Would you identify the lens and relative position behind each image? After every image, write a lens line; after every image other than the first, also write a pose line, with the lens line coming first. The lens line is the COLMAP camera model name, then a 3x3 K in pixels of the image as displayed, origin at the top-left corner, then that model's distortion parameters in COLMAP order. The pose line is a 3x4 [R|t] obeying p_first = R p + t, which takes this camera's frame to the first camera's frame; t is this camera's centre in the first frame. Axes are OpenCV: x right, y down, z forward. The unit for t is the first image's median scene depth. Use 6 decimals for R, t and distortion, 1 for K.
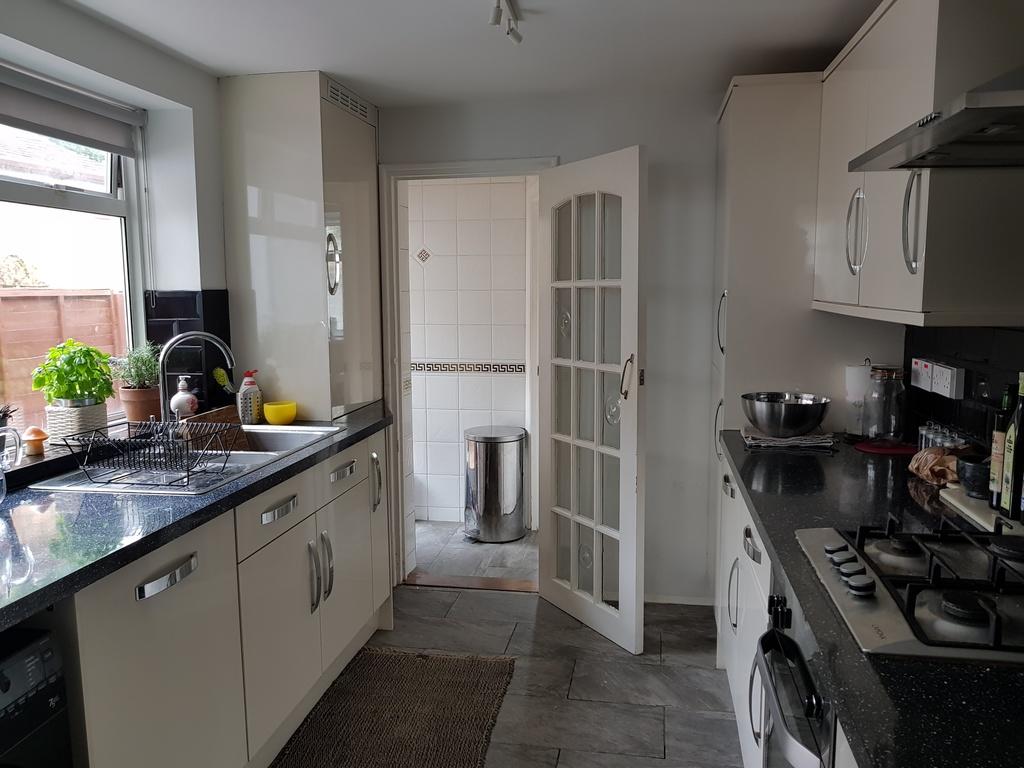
lens RADIAL K [[795.9, 0, 510.0], [0, 795.9, 394.2], [0, 0, 1]] dist [0.003269, -0.006742]
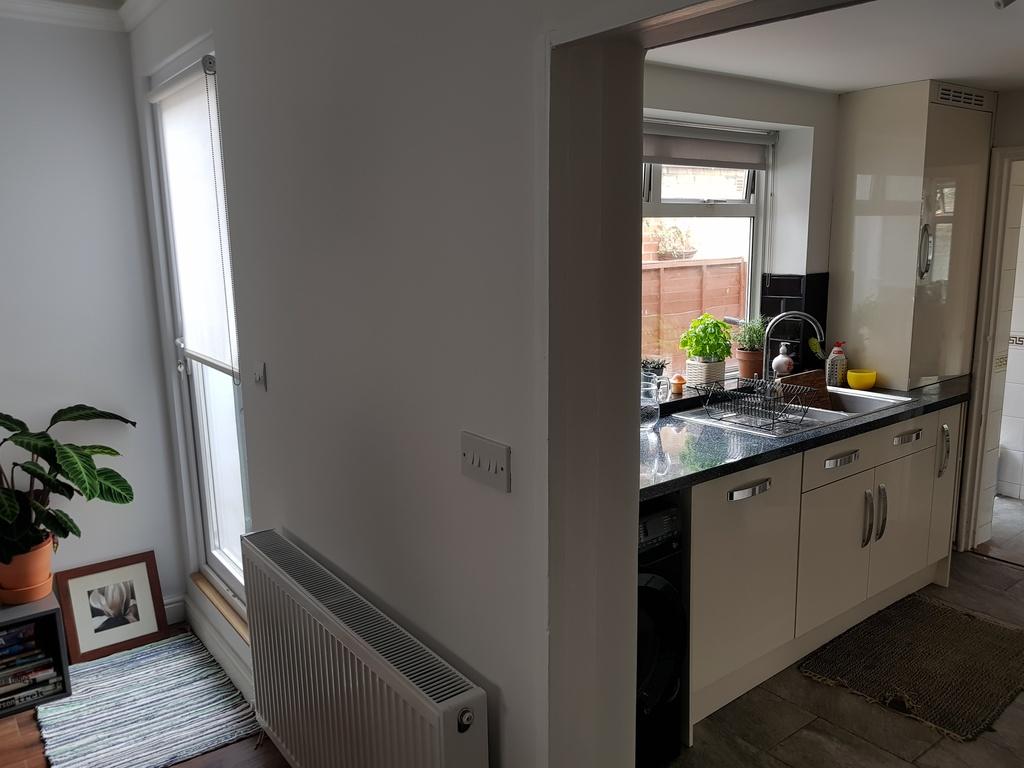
lens RADIAL K [[795.9, 0, 510.0], [0, 795.9, 394.2], [0, 0, 1]] dist [0.003269, -0.006742]
pose [[0.733387, 0.121007, -0.668955, 0.133029], [-0.071458, 0.992301, 0.101157, -0.040566], [0.676046, -0.026385, 0.736387, -0.240968]]
